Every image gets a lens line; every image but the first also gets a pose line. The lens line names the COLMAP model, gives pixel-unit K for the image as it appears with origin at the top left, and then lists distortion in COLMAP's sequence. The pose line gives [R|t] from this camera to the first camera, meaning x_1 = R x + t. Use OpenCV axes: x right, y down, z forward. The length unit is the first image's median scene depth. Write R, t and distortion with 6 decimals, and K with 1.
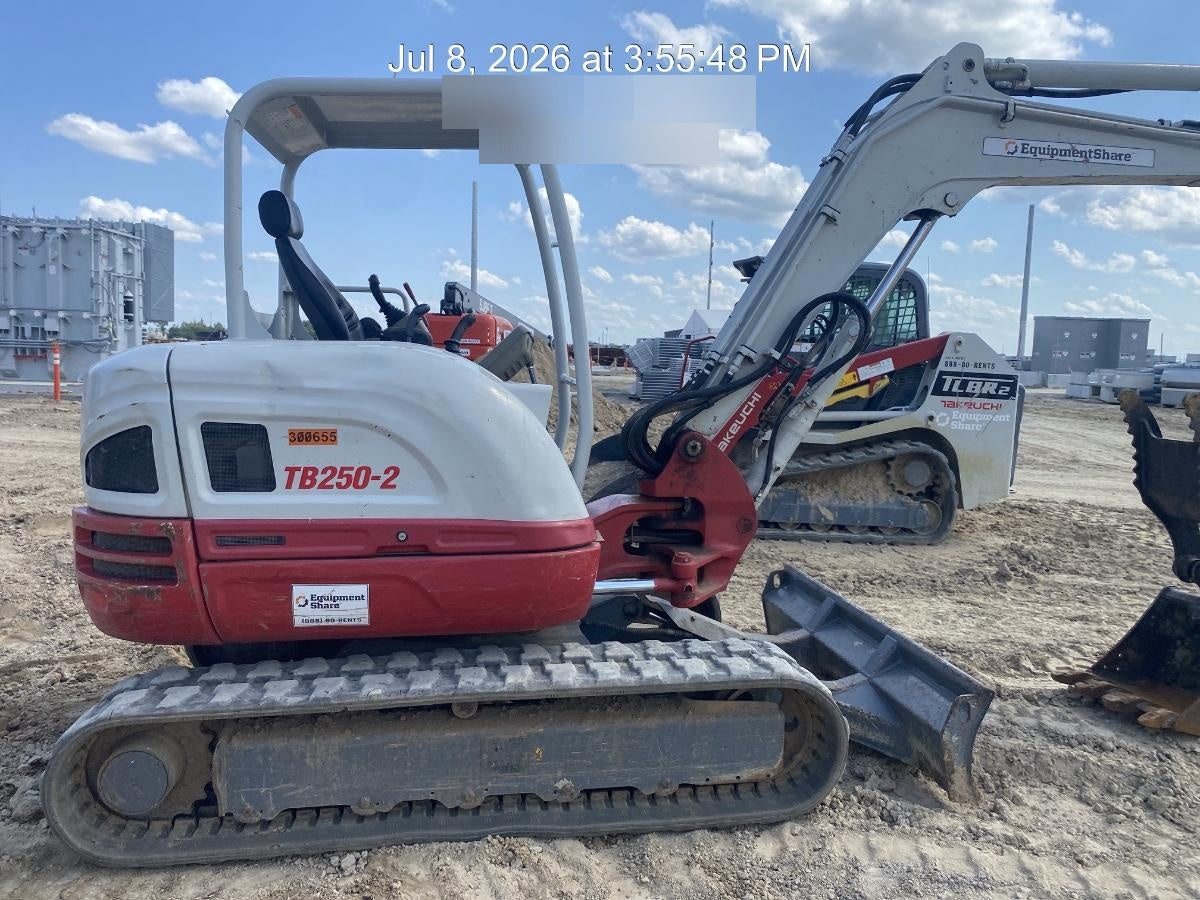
lens RADIAL K [[841.5, 0, 595.6], [0, 841.5, 446.6], [0, 0, 1]] dist [0.023245, -0.001911]
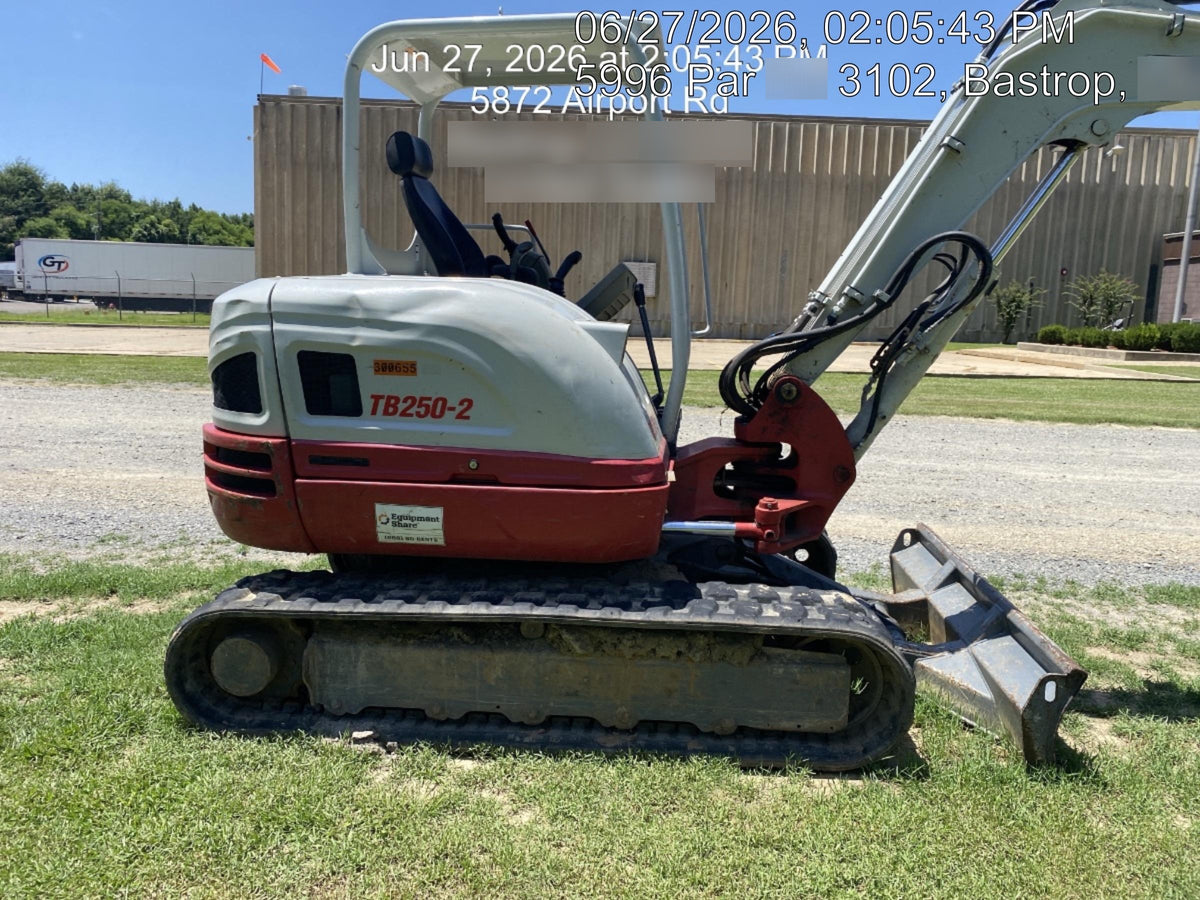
lens RADIAL K [[841.5, 0, 595.6], [0, 841.5, 446.6], [0, 0, 1]] dist [0.023245, -0.001911]
pose [[0.977394, 0.051629, -0.205025, 0.135302], [-0.036956, 0.996516, 0.074761, -0.001083], [0.208170, -0.065494, 0.975897, 0.003711]]
